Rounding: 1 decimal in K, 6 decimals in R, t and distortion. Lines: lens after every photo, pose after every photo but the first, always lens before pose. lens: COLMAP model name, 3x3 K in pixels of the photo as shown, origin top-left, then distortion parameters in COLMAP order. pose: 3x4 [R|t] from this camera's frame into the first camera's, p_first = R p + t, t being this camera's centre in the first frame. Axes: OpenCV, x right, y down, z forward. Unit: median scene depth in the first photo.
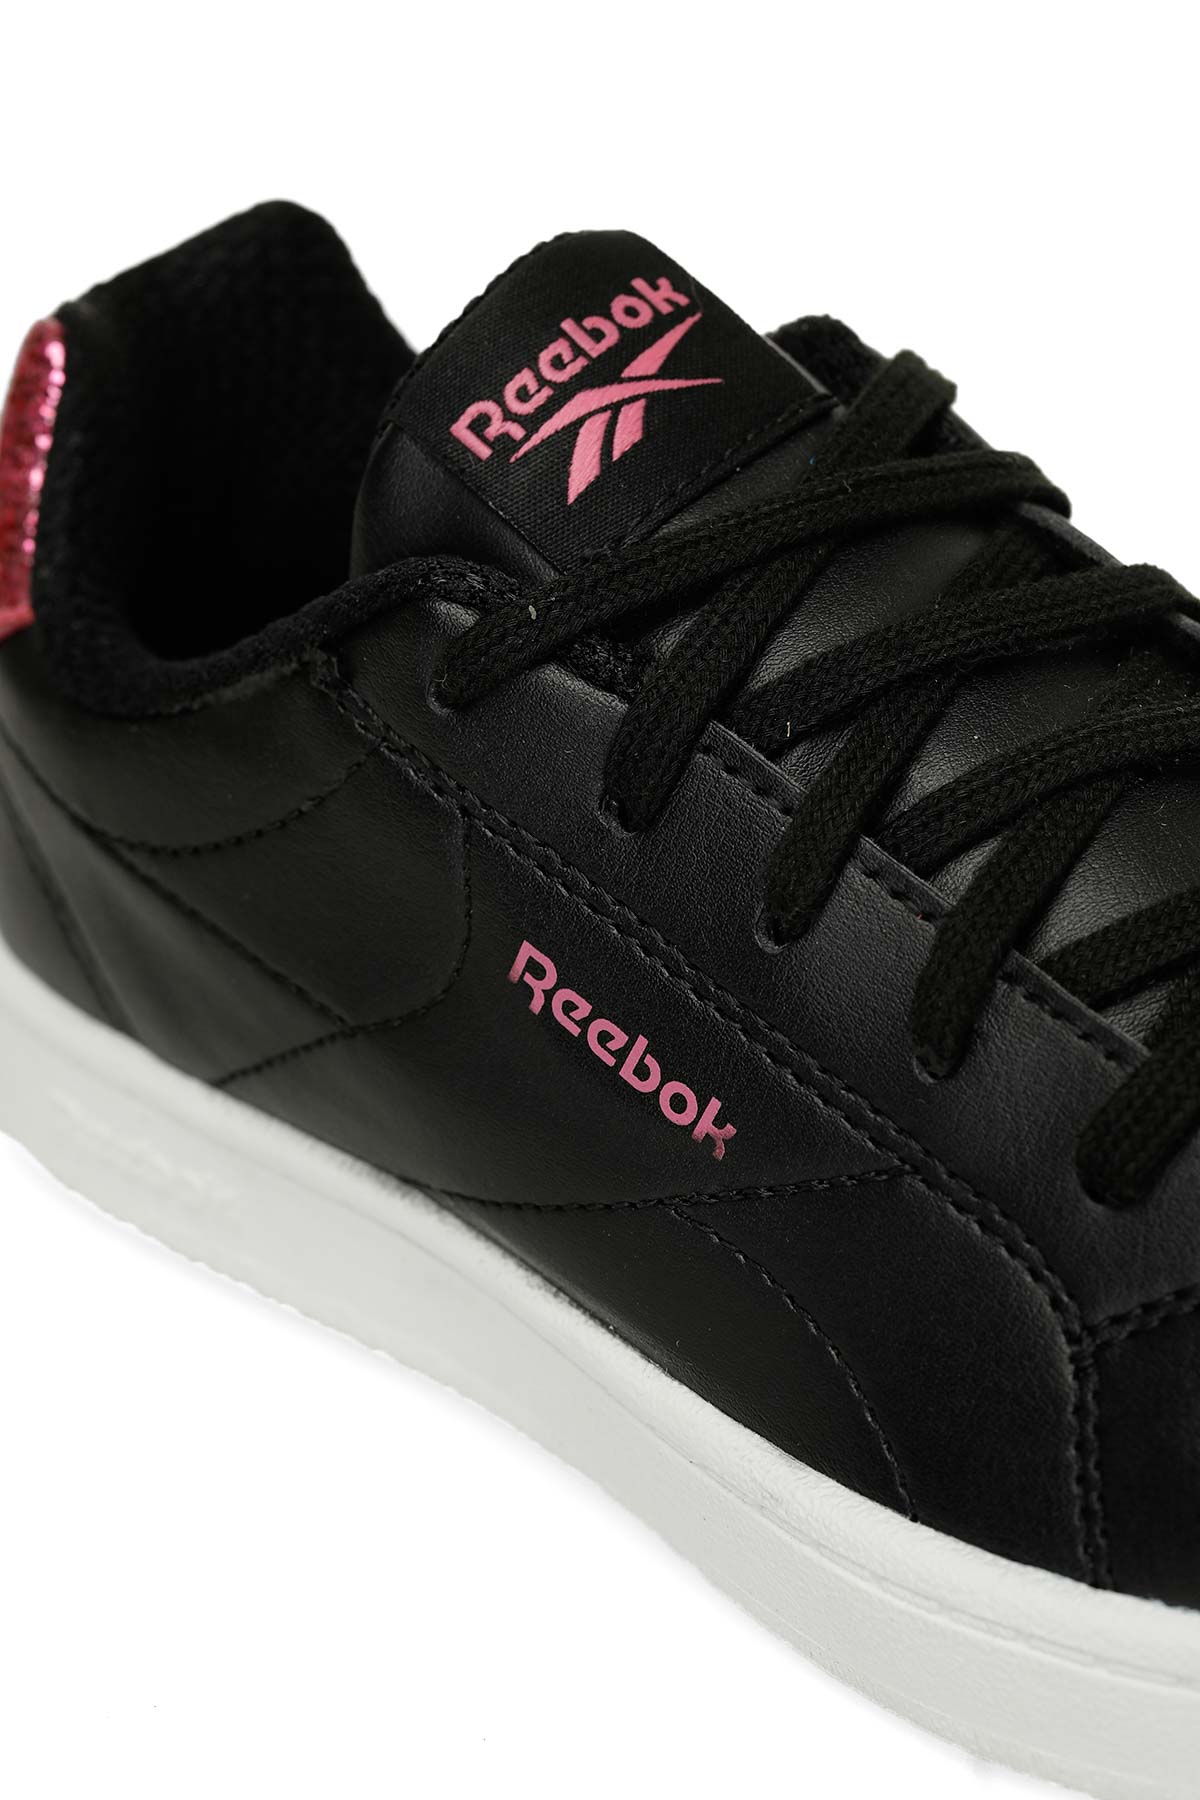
lens RADIAL K [[4701.1, 0, 600.0], [0, 4701.1, 900.0], [0, 0, 1]] dist [0.038757, 0.224777]
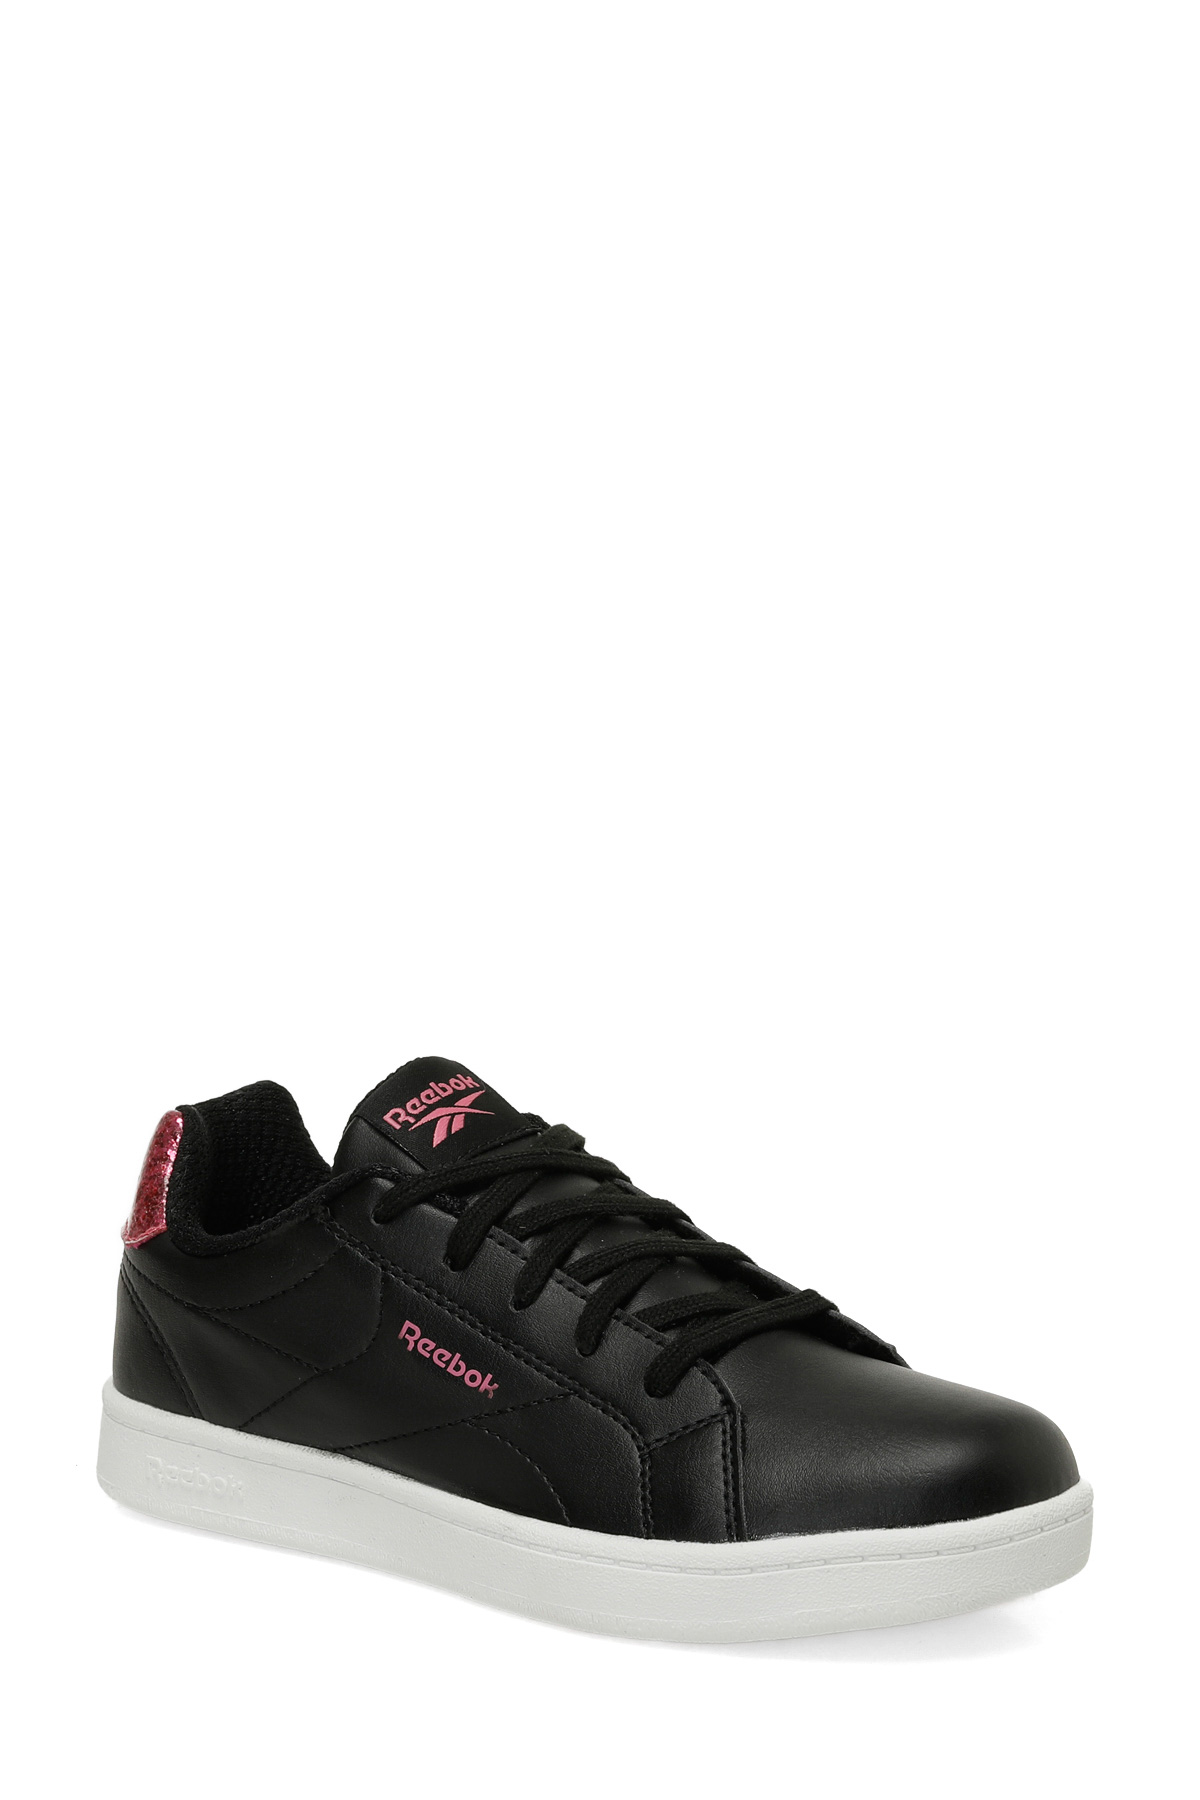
lens RADIAL K [[4701.1, 0, 600.0], [0, 4701.1, 900.0], [0, 0, 1]] dist [0.038757, 0.224777]
pose [[0.988726, 0.083697, 0.124157, -0.231984], [-0.030456, 0.924265, -0.380534, 0.712411], [-0.146604, 0.372463, 0.916394, -1.259908]]
